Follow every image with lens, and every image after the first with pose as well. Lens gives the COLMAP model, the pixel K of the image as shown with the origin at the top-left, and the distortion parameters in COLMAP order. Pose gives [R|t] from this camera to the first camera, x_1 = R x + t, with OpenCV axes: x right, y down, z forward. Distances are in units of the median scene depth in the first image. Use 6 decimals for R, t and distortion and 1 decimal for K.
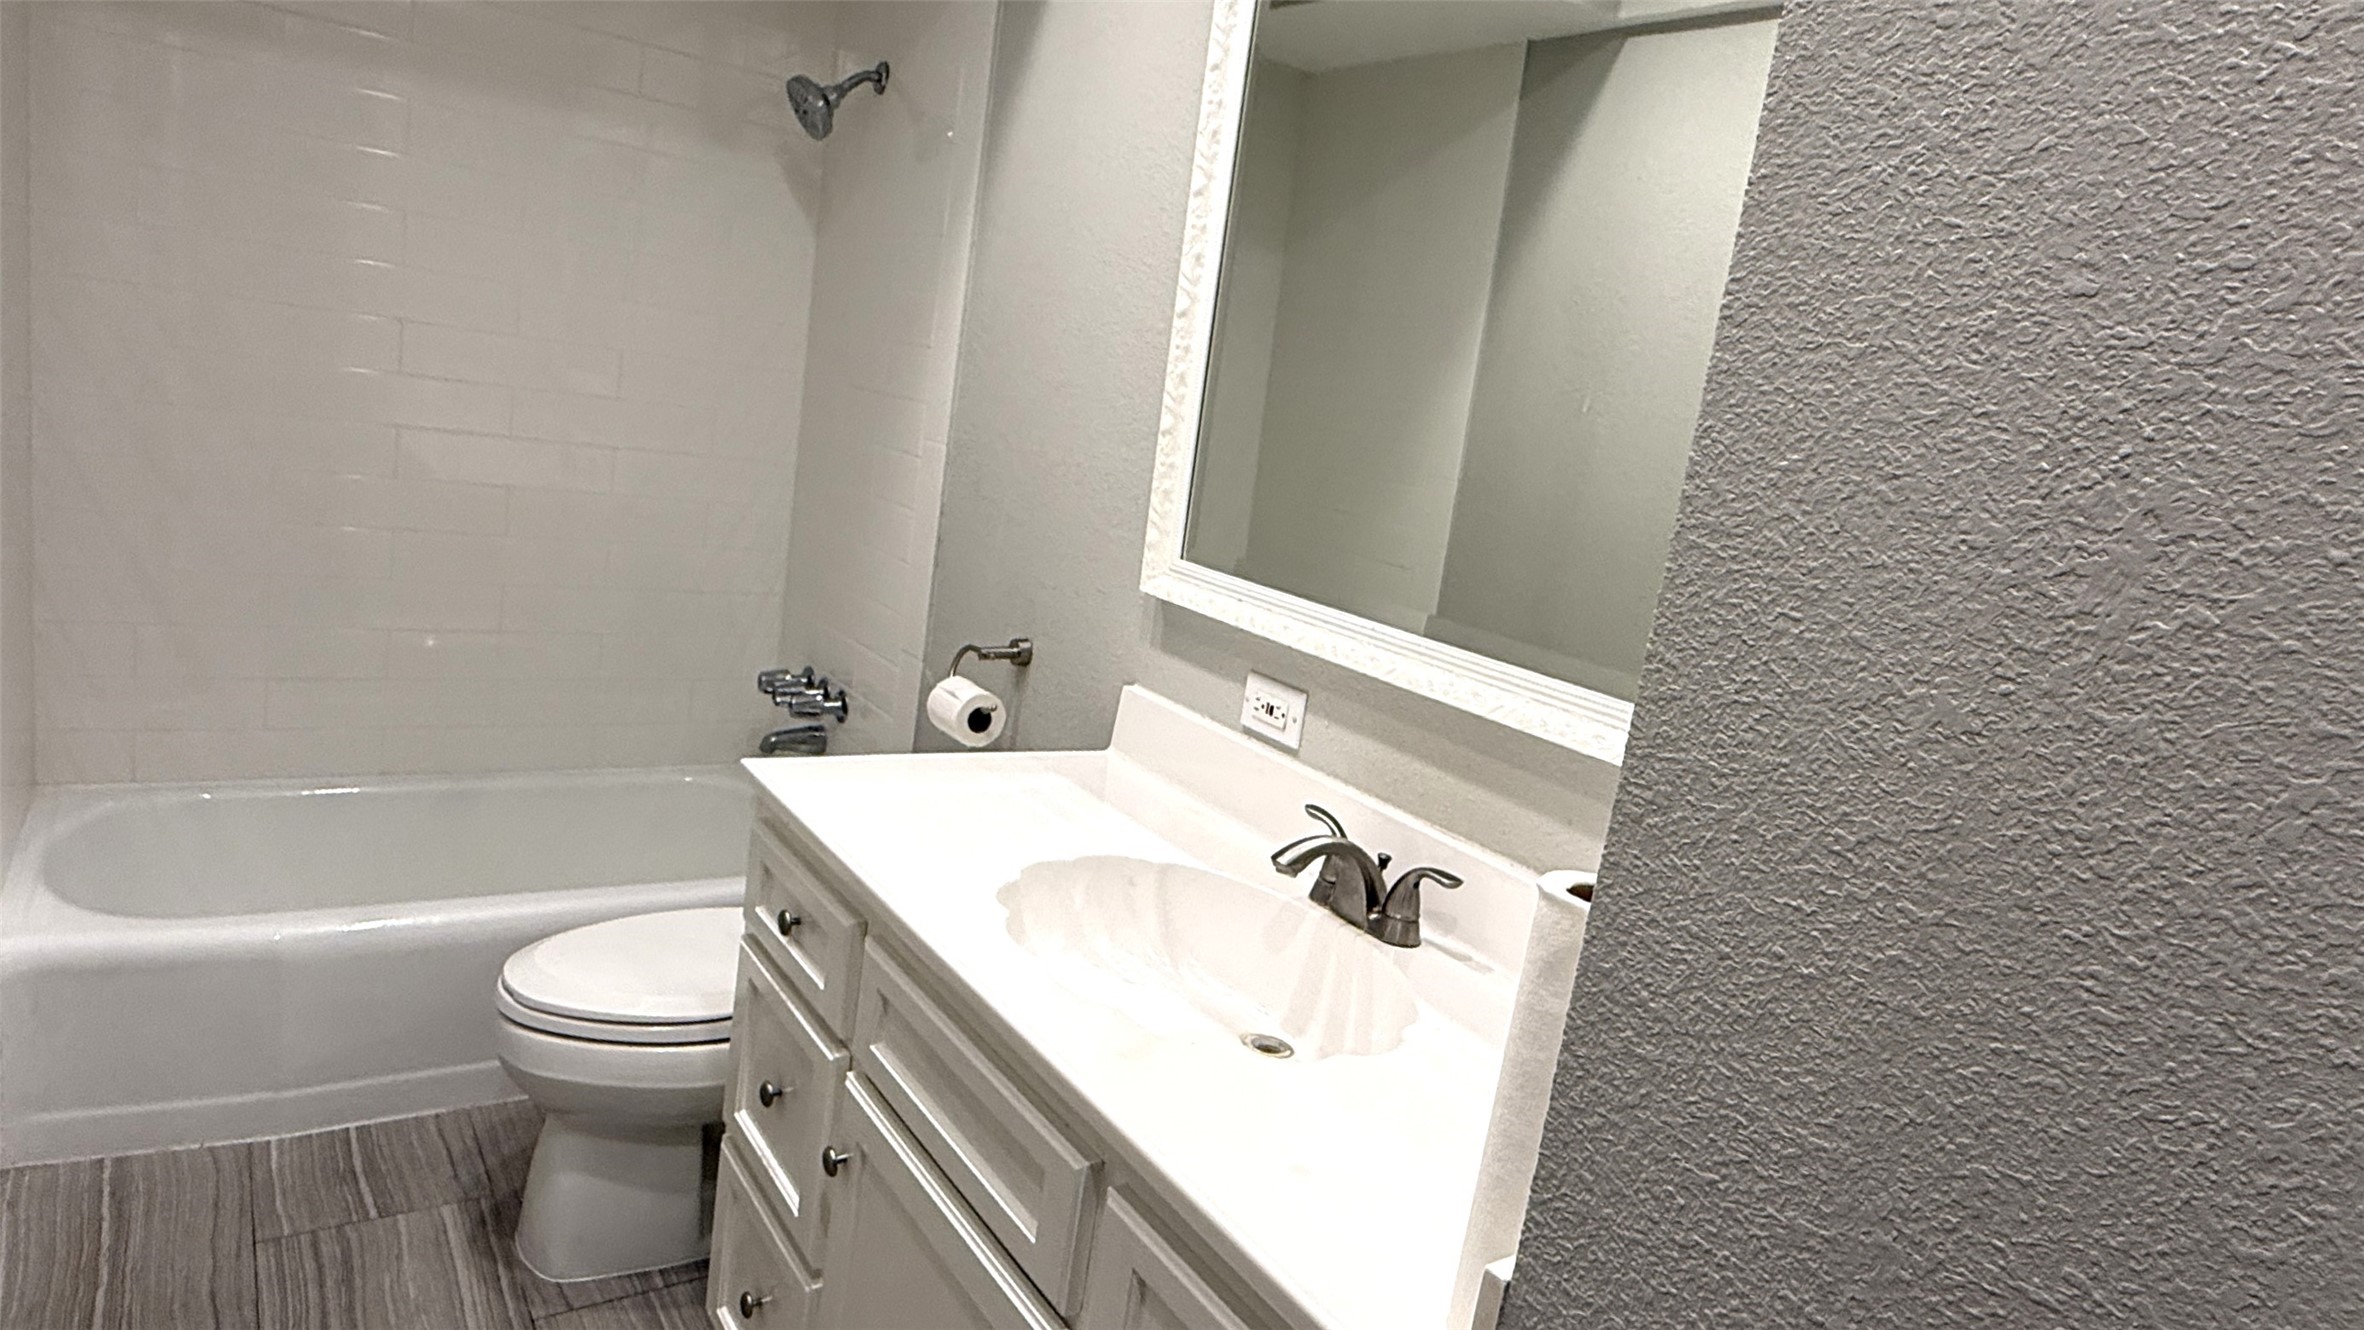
lens RADIAL K [[1336.7, 0, 1186.0], [0, 1336.7, 689.6], [0, 0, 1]] dist [0.000492, 0.000732]
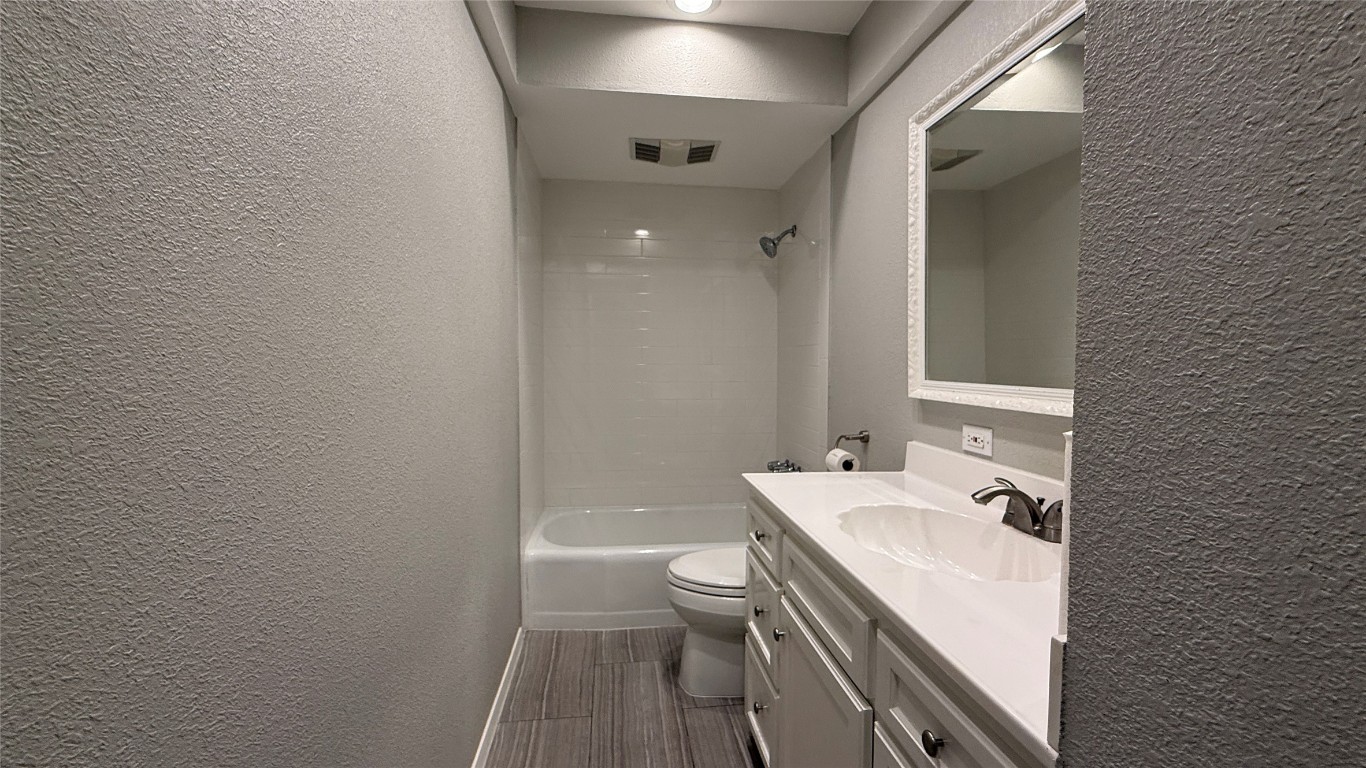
lens RADIAL K [[537.9, 0, 683.0], [0, 537.9, 384.0], [0, 0, 1]] dist [-0.000629, 0.000596]
pose [[0.881300, -0.123749, -0.456066, 0.071758], [0.037948, 0.980519, -0.192725, 0.099426], [0.471031, 0.152542, 0.868828, 0.042382]]
